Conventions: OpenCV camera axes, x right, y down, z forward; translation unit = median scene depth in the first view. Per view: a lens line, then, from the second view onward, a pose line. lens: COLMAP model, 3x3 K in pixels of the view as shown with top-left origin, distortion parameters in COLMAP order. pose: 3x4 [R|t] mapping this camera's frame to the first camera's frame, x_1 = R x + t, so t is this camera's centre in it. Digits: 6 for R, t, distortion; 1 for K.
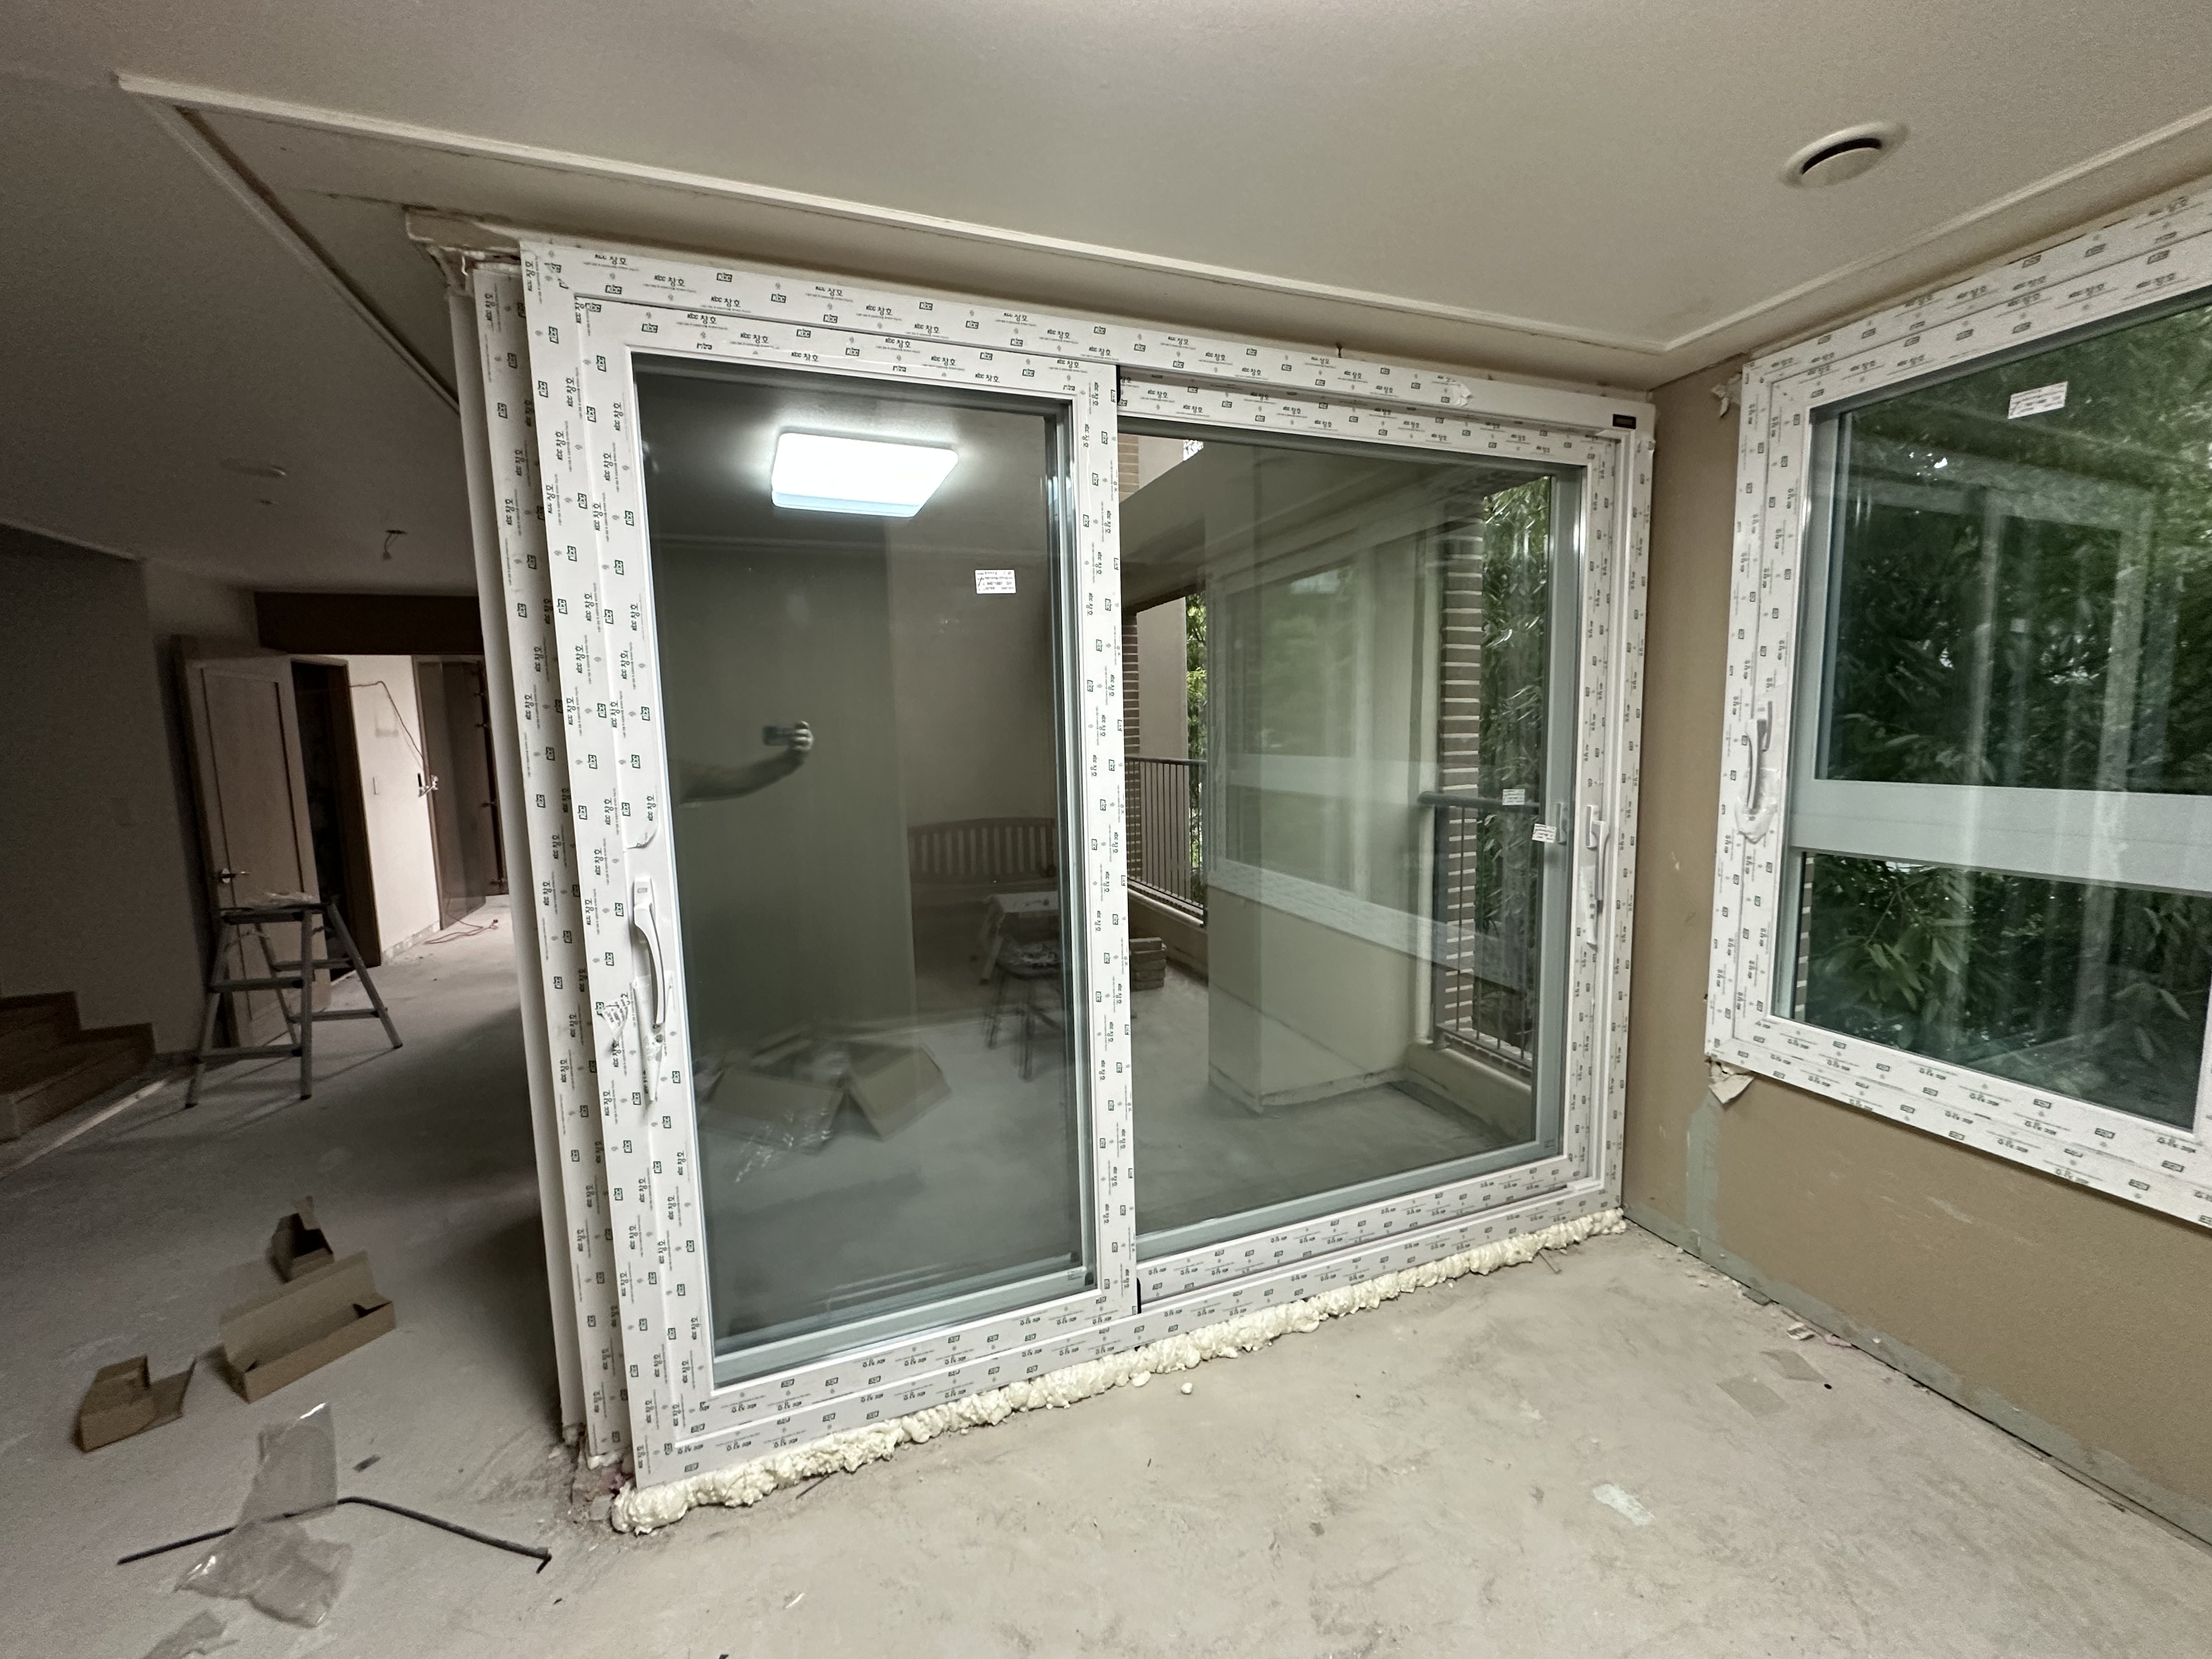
lens RADIAL K [[881.2, 0, 1107.6], [0, 881.2, 824.9], [0, 0, 1]] dist [-0.002764, -0.000018]
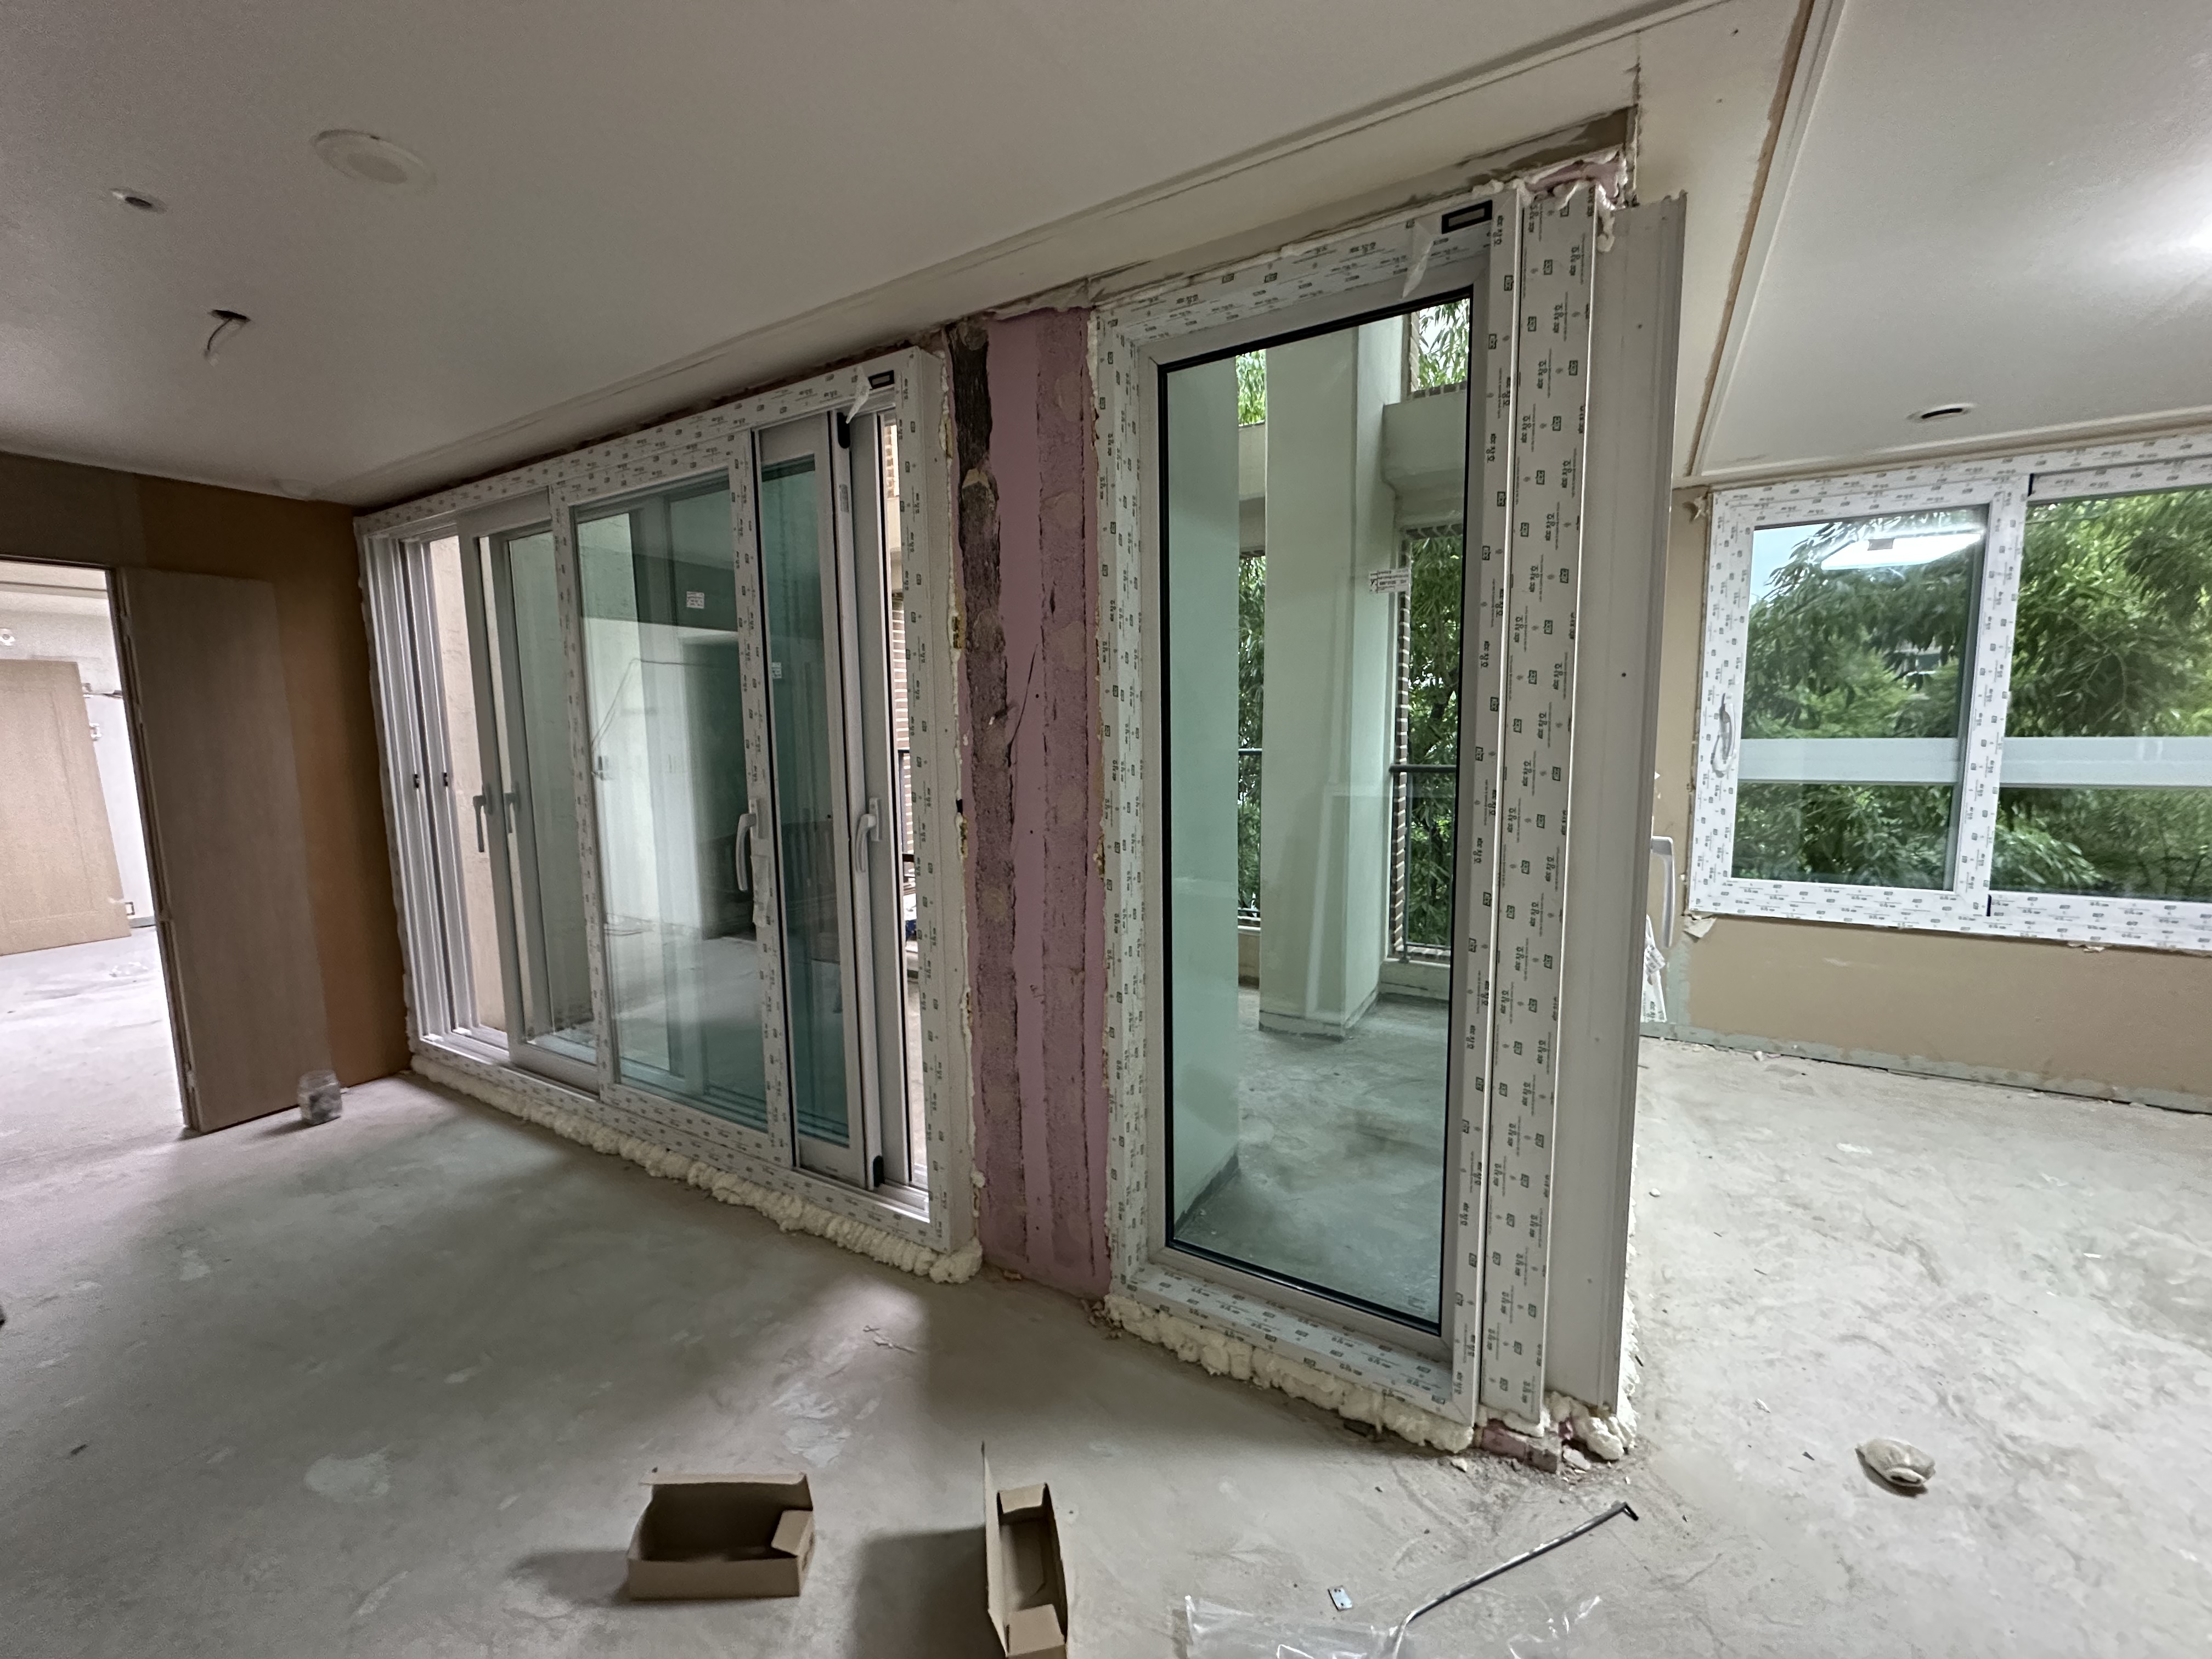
lens RADIAL K [[881.2, 0, 1118.3], [0, 881.2, 822.4], [0, 0, 1]] dist [-0.002764, -0.000018]
pose [[0.779926, -0.061622, 0.622831, -1.218541], [0.067997, 0.997593, 0.013552, 0.005849], [-0.622168, 0.031781, 0.782239, 0.402547]]
